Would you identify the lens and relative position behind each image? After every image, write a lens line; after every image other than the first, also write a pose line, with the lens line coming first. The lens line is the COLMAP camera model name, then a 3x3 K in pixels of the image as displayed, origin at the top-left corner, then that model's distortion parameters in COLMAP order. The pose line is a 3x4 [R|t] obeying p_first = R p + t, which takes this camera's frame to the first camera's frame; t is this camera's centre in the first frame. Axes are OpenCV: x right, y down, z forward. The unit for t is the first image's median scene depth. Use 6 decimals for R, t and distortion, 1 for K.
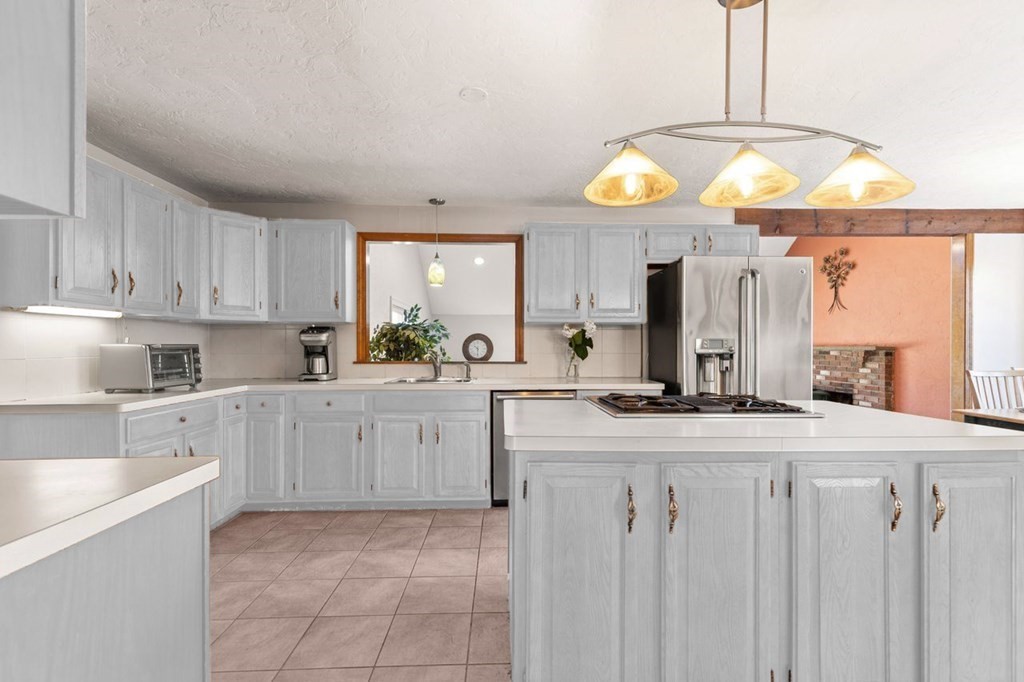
lens RADIAL K [[469.9, 0, 522.7], [0, 469.9, 346.0], [0, 0, 1]] dist [0.003821, -0.000758]
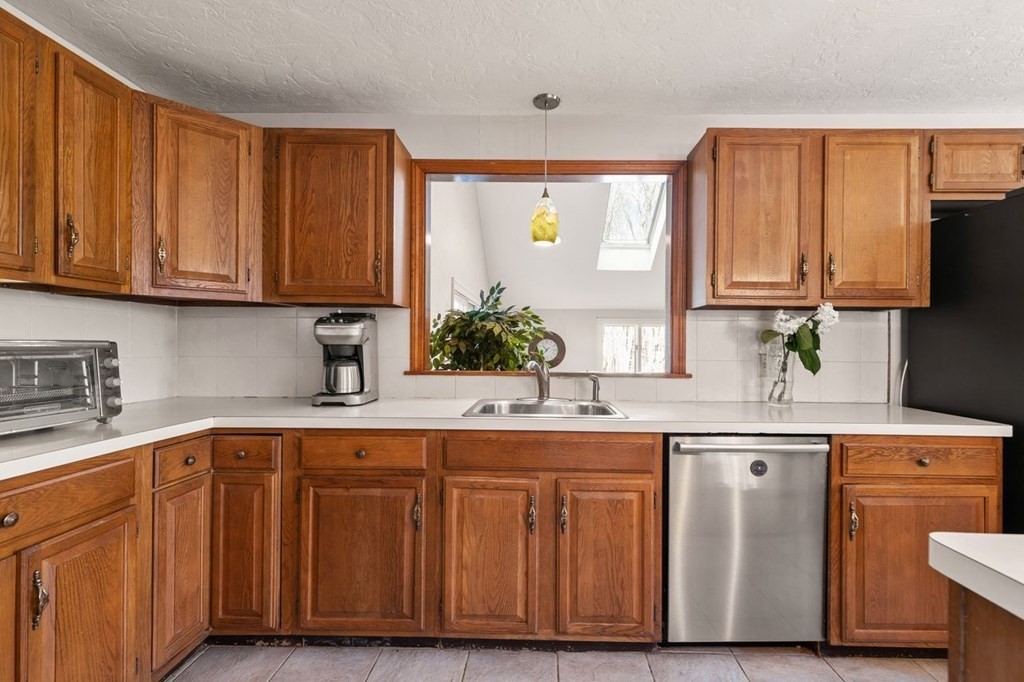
lens RADIAL K [[469.9, 0, 536.8], [0, 469.9, 344.4], [0, 0, 1]] dist [0.003821, -0.000758]
pose [[0.998429, 0.007152, -0.055569, -0.162328], [-0.007370, 0.999966, -0.003715, -0.000785], [0.055541, 0.004119, 0.998448, 0.420013]]
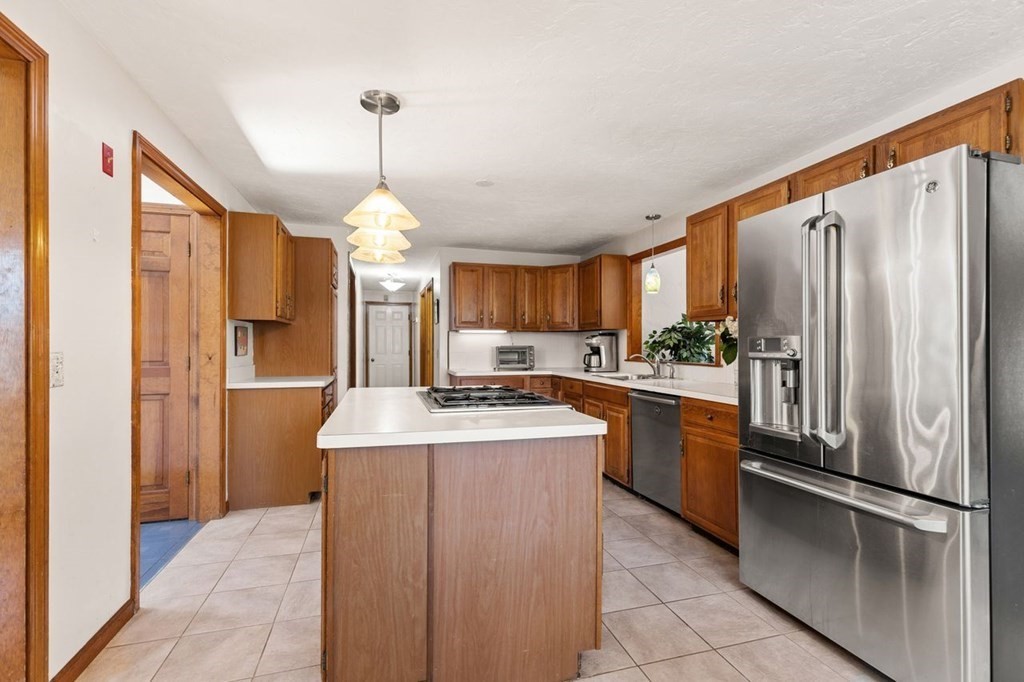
lens RADIAL K [[469.9, 0, 512.6], [0, 469.9, 345.8], [0, 0, 1]] dist [0.003821, -0.000758]
pose [[0.231411, -0.001315, -0.972855, 0.829016], [-0.007588, 0.999966, -0.003157, 0.002440], [0.972827, 0.008113, 0.231393, 0.430555]]
